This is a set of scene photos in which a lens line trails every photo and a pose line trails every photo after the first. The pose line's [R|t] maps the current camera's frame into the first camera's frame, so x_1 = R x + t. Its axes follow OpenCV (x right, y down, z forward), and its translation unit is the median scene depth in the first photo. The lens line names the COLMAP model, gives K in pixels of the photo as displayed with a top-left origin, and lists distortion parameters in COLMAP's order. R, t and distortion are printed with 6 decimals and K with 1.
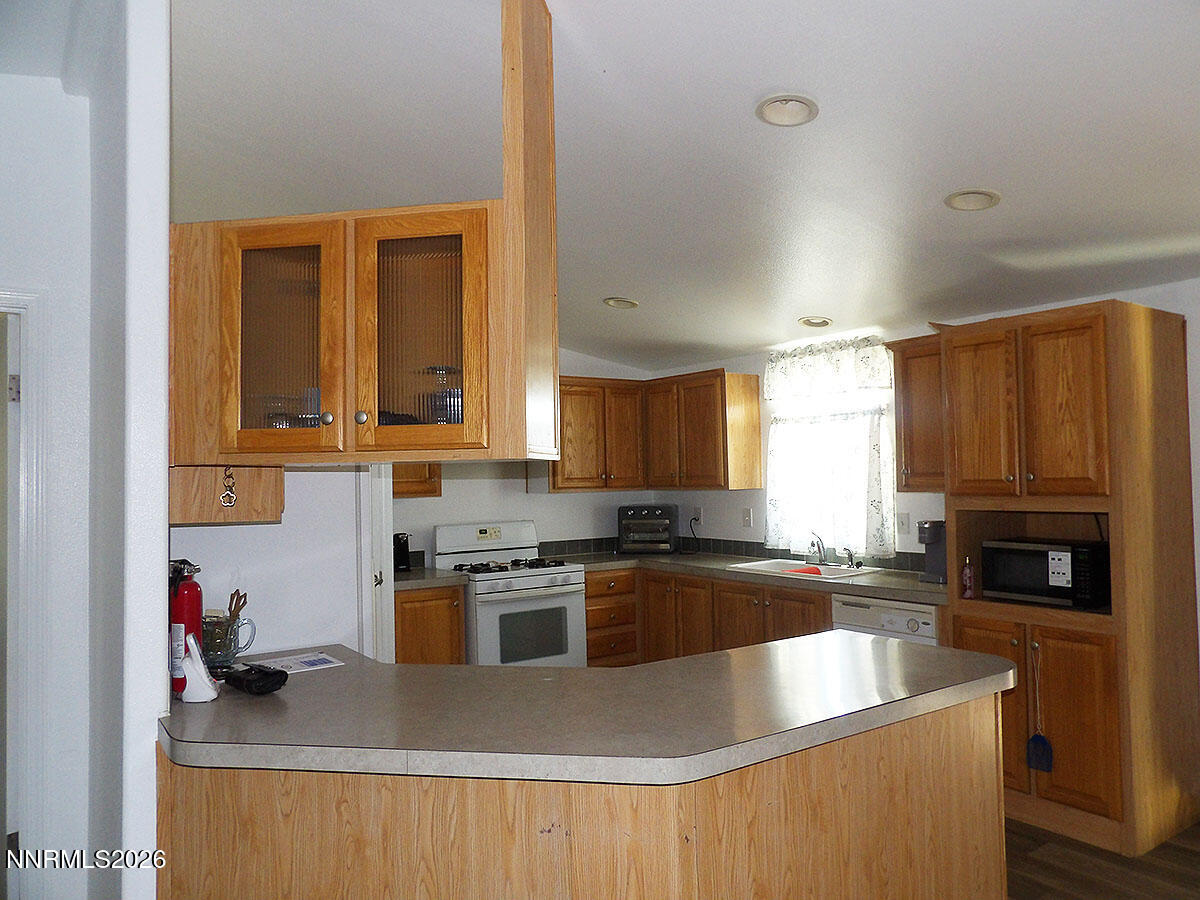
lens RADIAL K [[863.7, 0, 610.5], [0, 863.7, 449.3], [0, 0, 1]] dist [-0.041452, 0.049072]
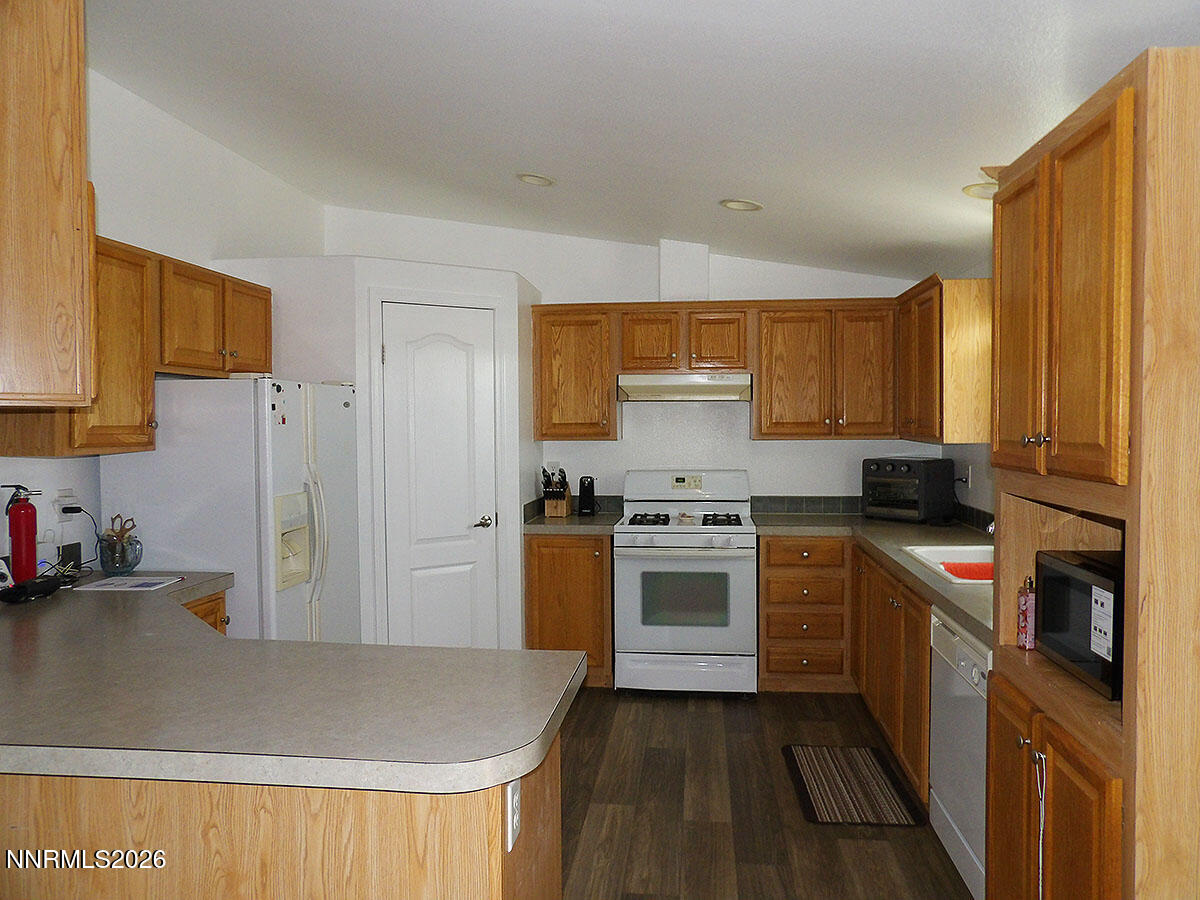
lens RADIAL K [[863.7, 0, 609.2], [0, 863.7, 449.0], [0, 0, 1]] dist [-0.041452, 0.049072]
pose [[0.748382, 0.038186, -0.662167, 0.401453], [0.008668, 0.997693, 0.067333, 0.001148], [0.663211, -0.056130, 0.746325, 0.276707]]
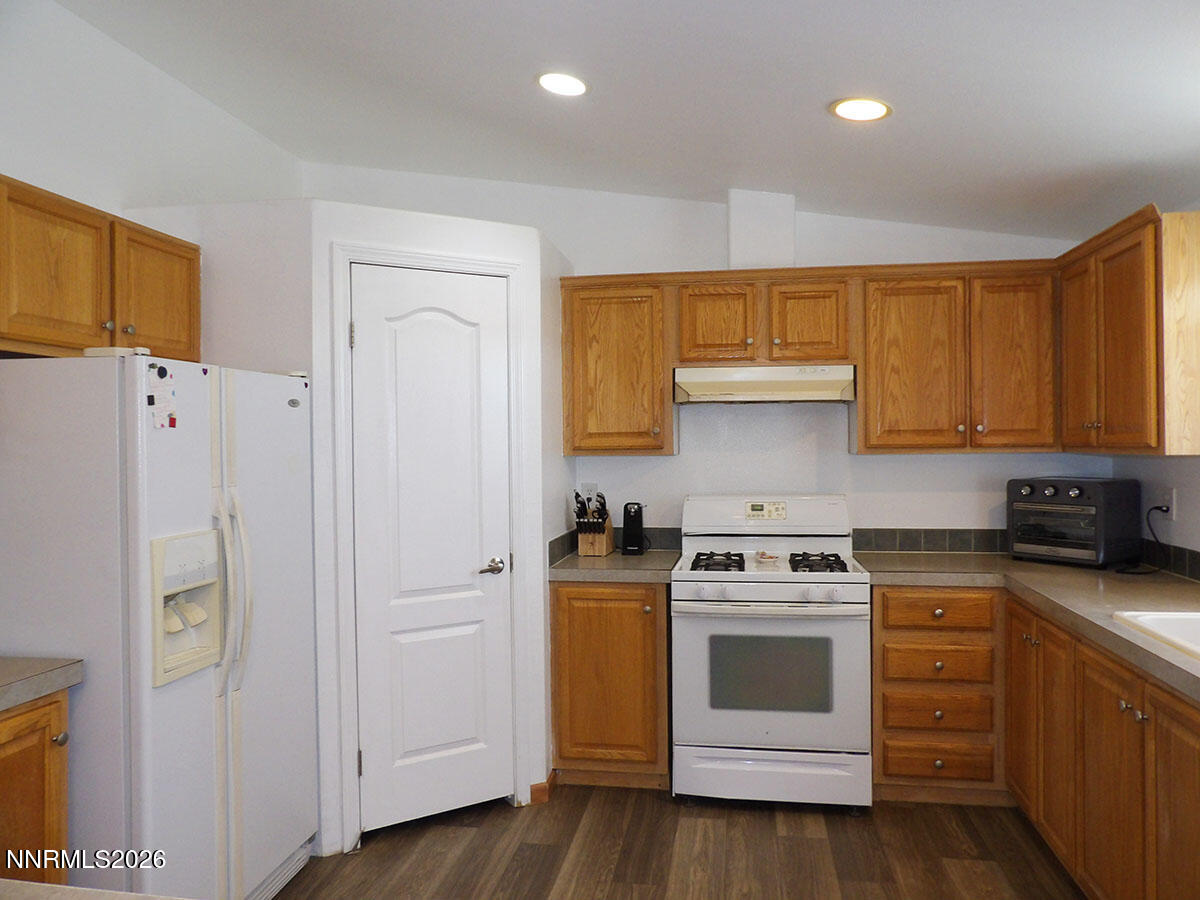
lens RADIAL K [[863.7, 0, 618.9], [0, 863.7, 453.8], [0, 0, 1]] dist [-0.041452, 0.049072]
pose [[0.723515, 0.024098, -0.689887, 0.246705], [0.013145, 0.998728, 0.048672, 0.018357], [0.690183, -0.044284, 0.722279, 0.436366]]
